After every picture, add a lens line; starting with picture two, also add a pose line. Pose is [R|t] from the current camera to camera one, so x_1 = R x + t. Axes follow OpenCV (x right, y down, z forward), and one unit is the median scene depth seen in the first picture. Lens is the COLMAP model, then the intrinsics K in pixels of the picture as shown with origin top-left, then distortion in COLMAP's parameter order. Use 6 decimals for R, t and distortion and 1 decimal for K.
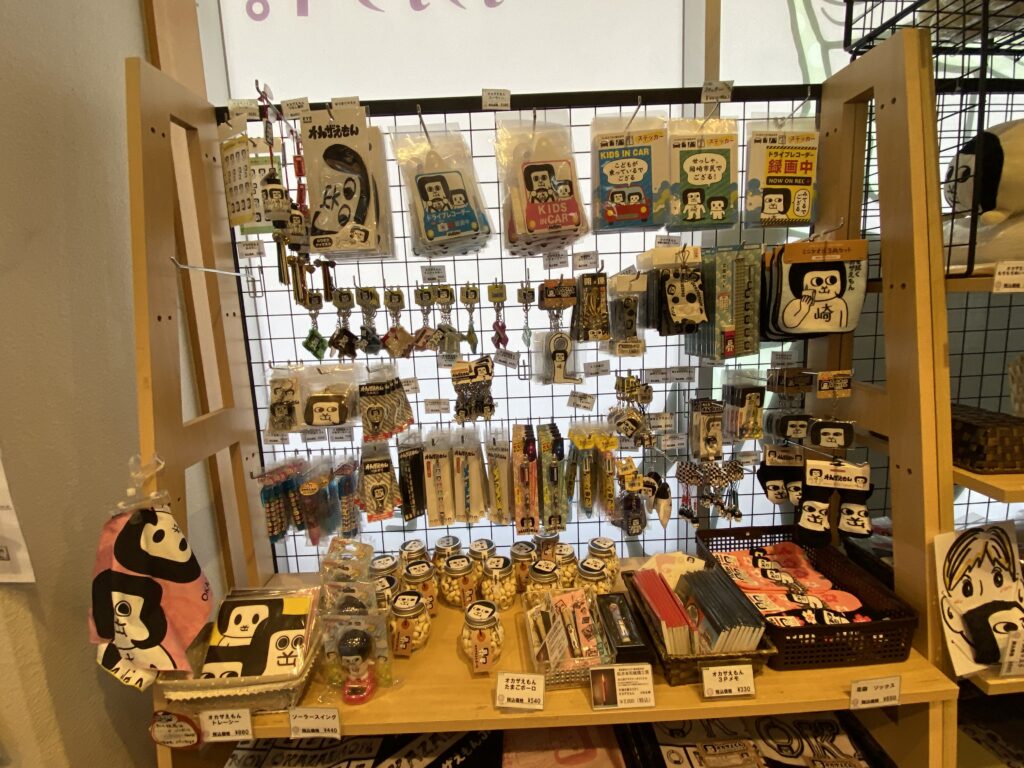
lens RADIAL K [[498.8, 0, 511.0], [0, 498.8, 381.3], [0, 0, 1]] dist [-0.006298, -0.002688]
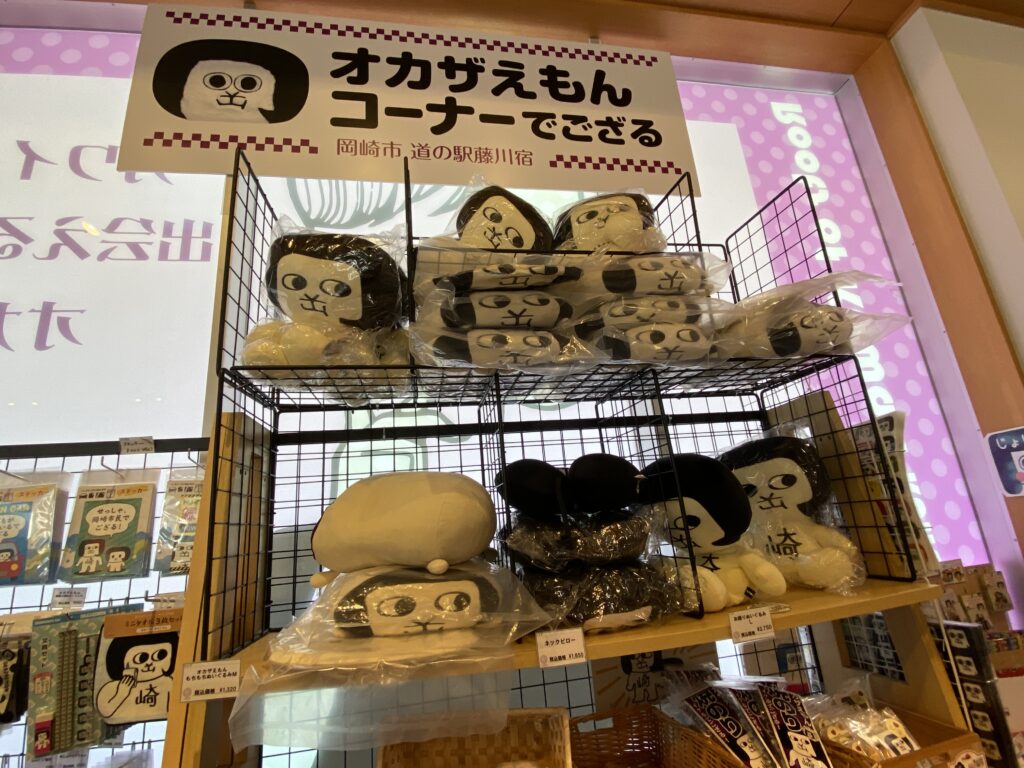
lens RADIAL K [[498.8, 0, 511.9], [0, 498.8, 382.9], [0, 0, 1]] dist [-0.006298, -0.002688]
pose [[0.989239, 0.012133, 0.145805, 1.040024], [0.053512, 0.897503, -0.437749, -0.199432], [-0.136172, 0.440841, 0.887196, -0.094600]]
